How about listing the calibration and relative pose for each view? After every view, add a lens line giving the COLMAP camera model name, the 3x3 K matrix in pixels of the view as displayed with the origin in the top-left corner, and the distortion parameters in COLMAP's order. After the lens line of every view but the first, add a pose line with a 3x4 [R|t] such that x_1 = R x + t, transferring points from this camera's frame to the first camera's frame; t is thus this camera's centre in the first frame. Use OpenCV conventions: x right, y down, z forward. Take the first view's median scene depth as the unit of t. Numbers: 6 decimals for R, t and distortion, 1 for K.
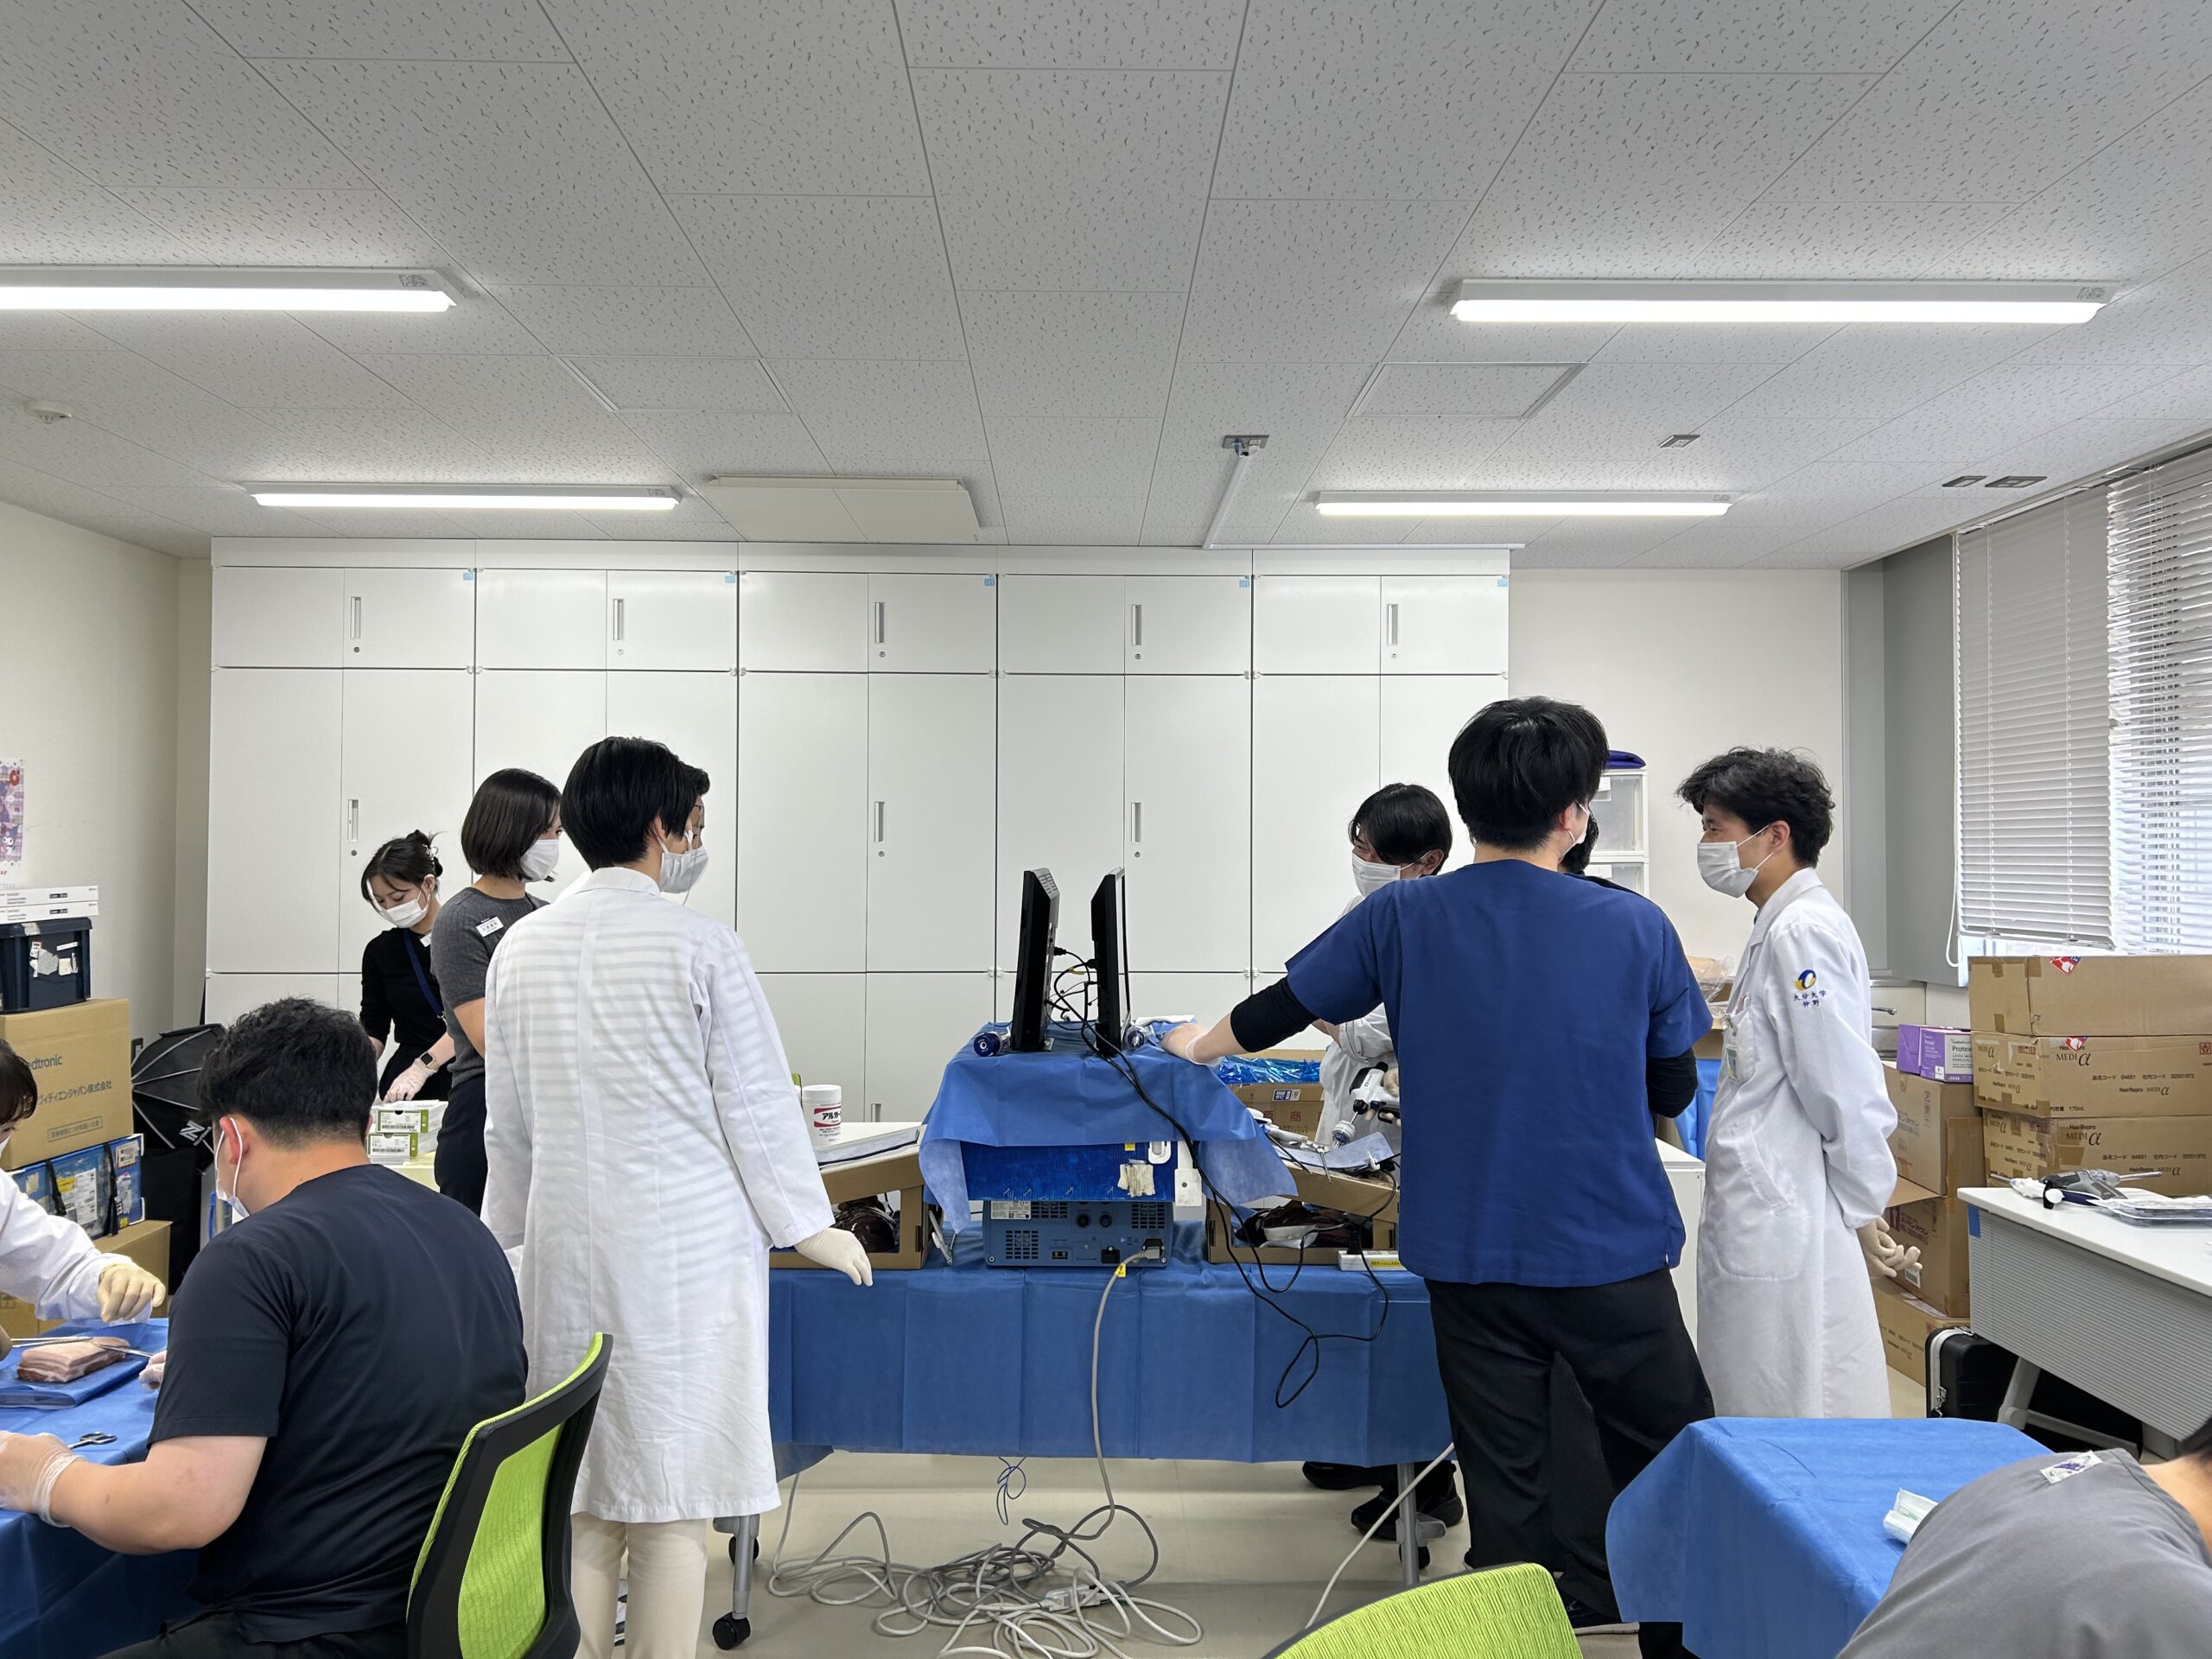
lens RADIAL K [[1623.2, 0, 1106.0], [0, 1623.2, 829.5], [0, 0, 1]] dist [0.005665, 0.001737]
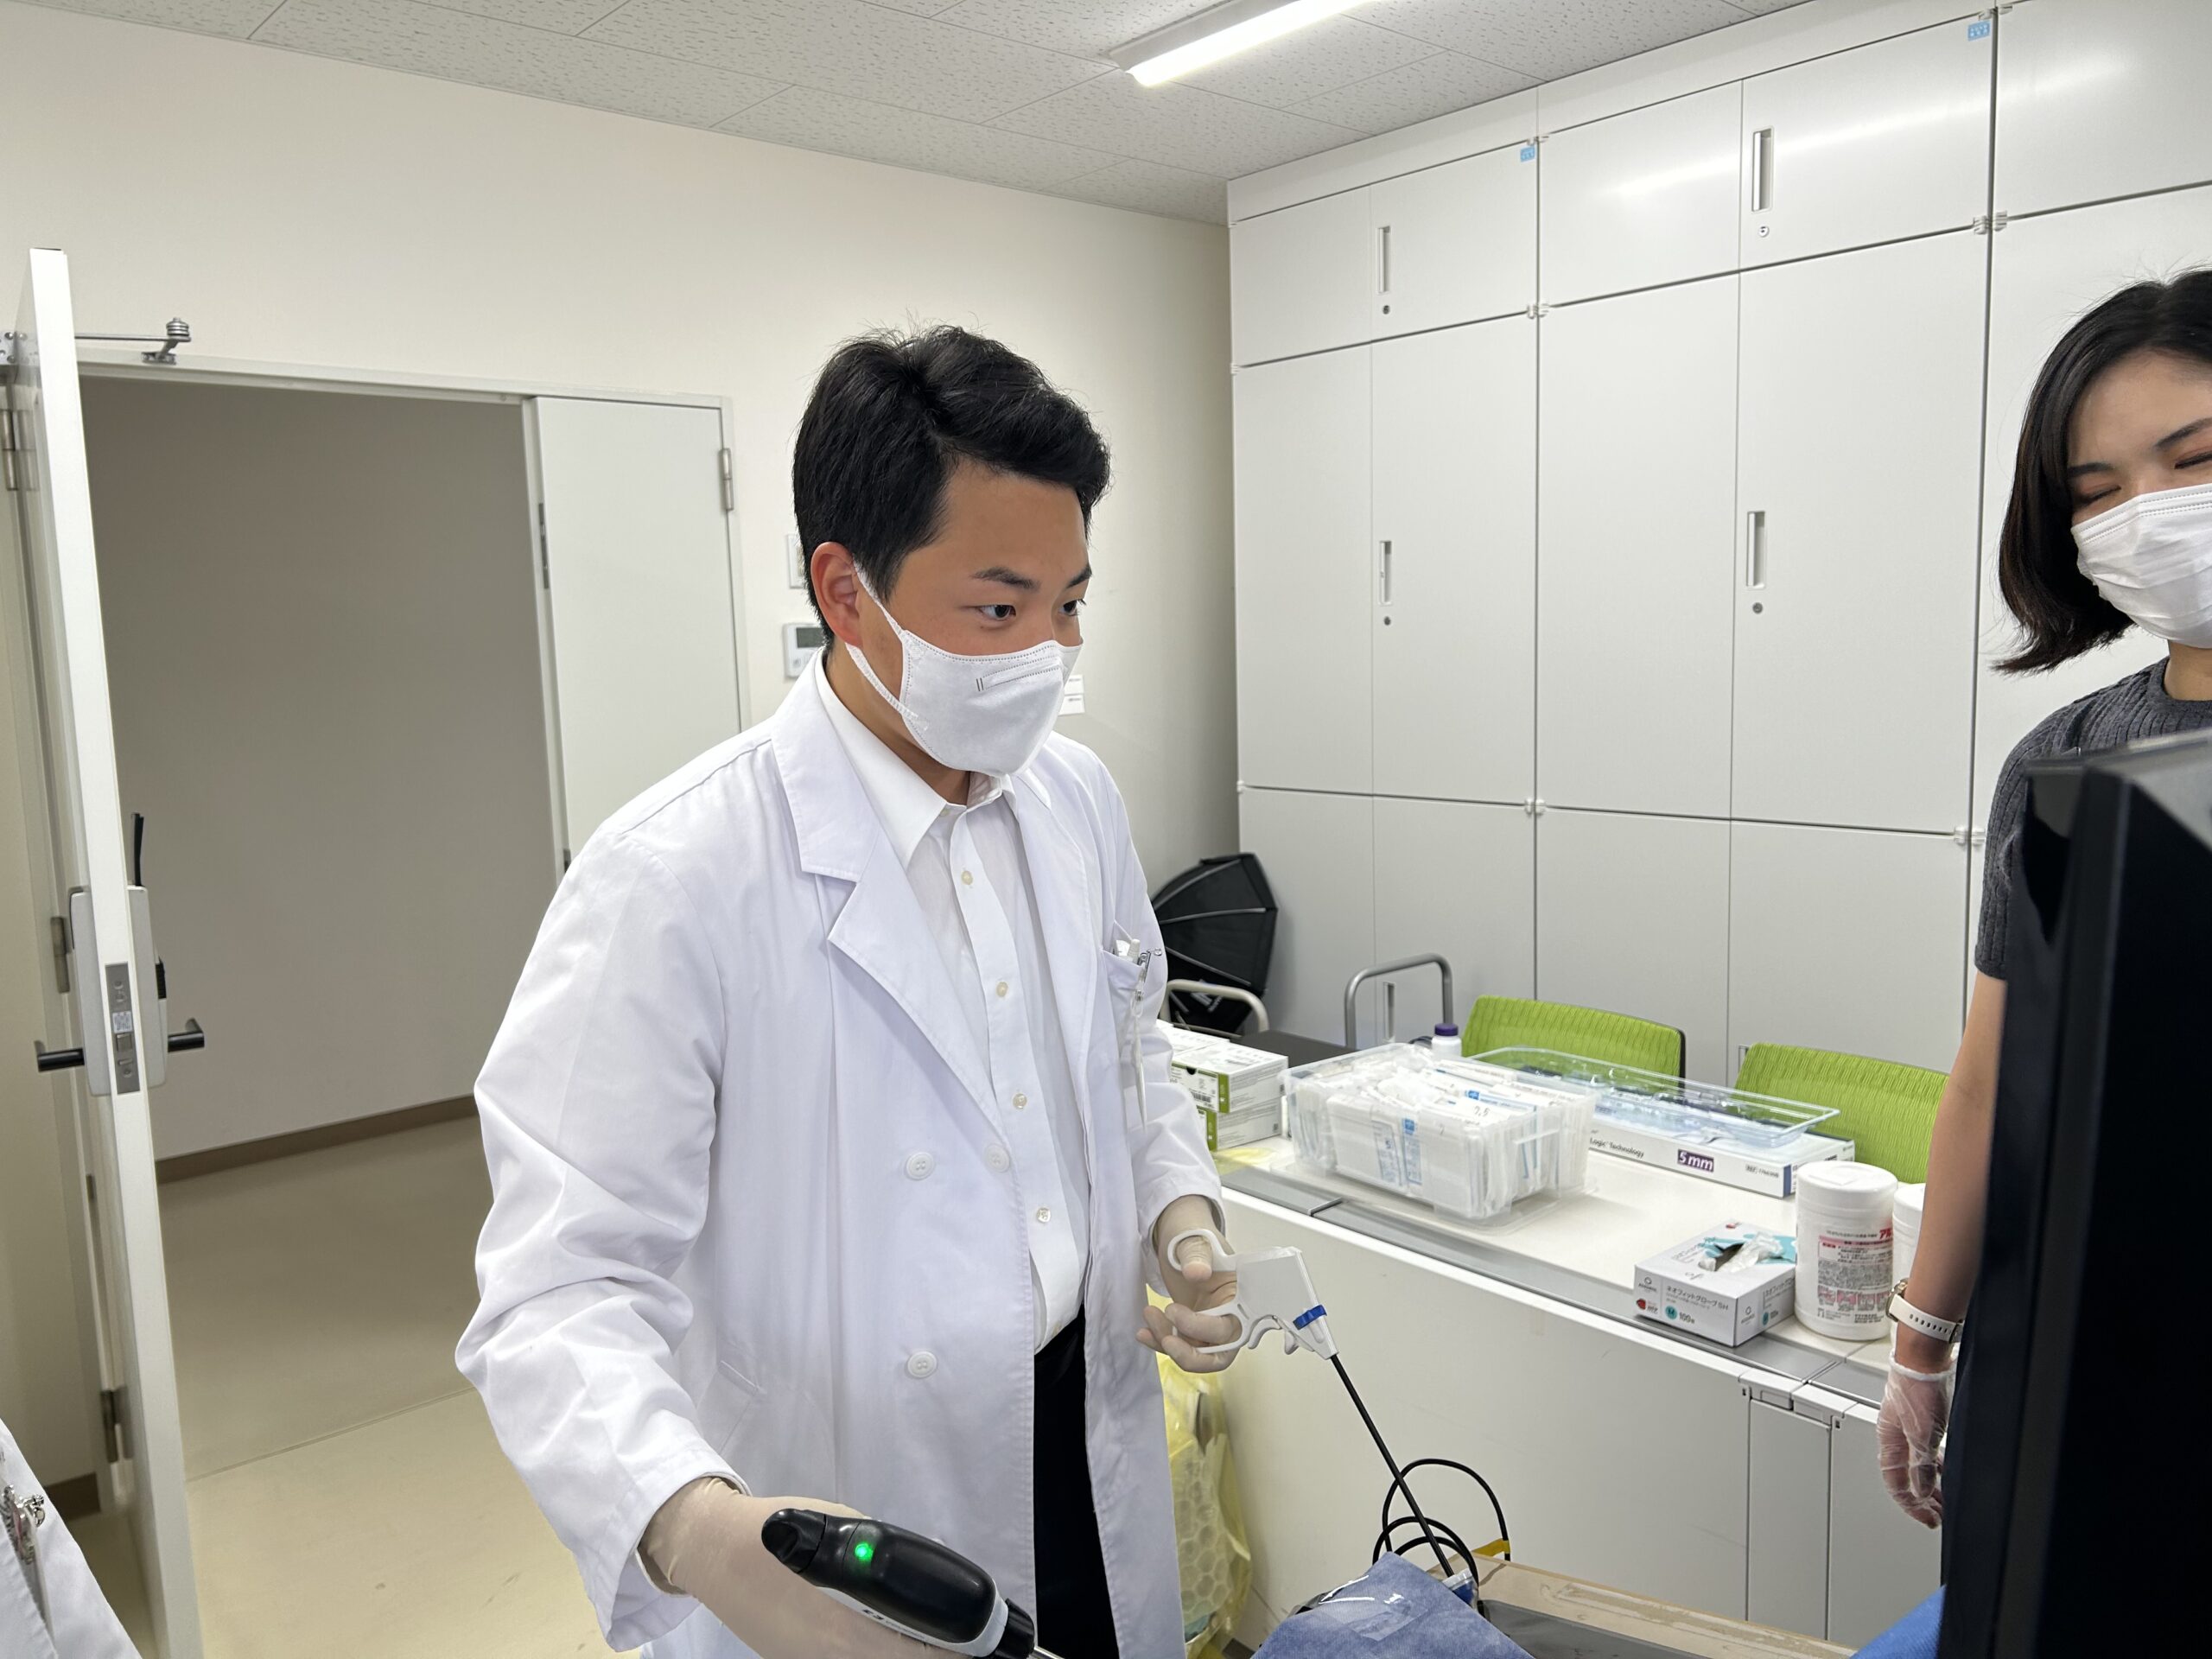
lens RADIAL K [[1623.2, 0, 1106.0], [0, 1623.2, 829.5], [0, 0, 1]] dist [0.005665, 0.001737]
pose [[0.616708, 0.080749, -0.783039, 0.000203], [0.038450, 0.990448, 0.132419, 0.006473], [0.786252, -0.111772, 0.607712, 0.519451]]
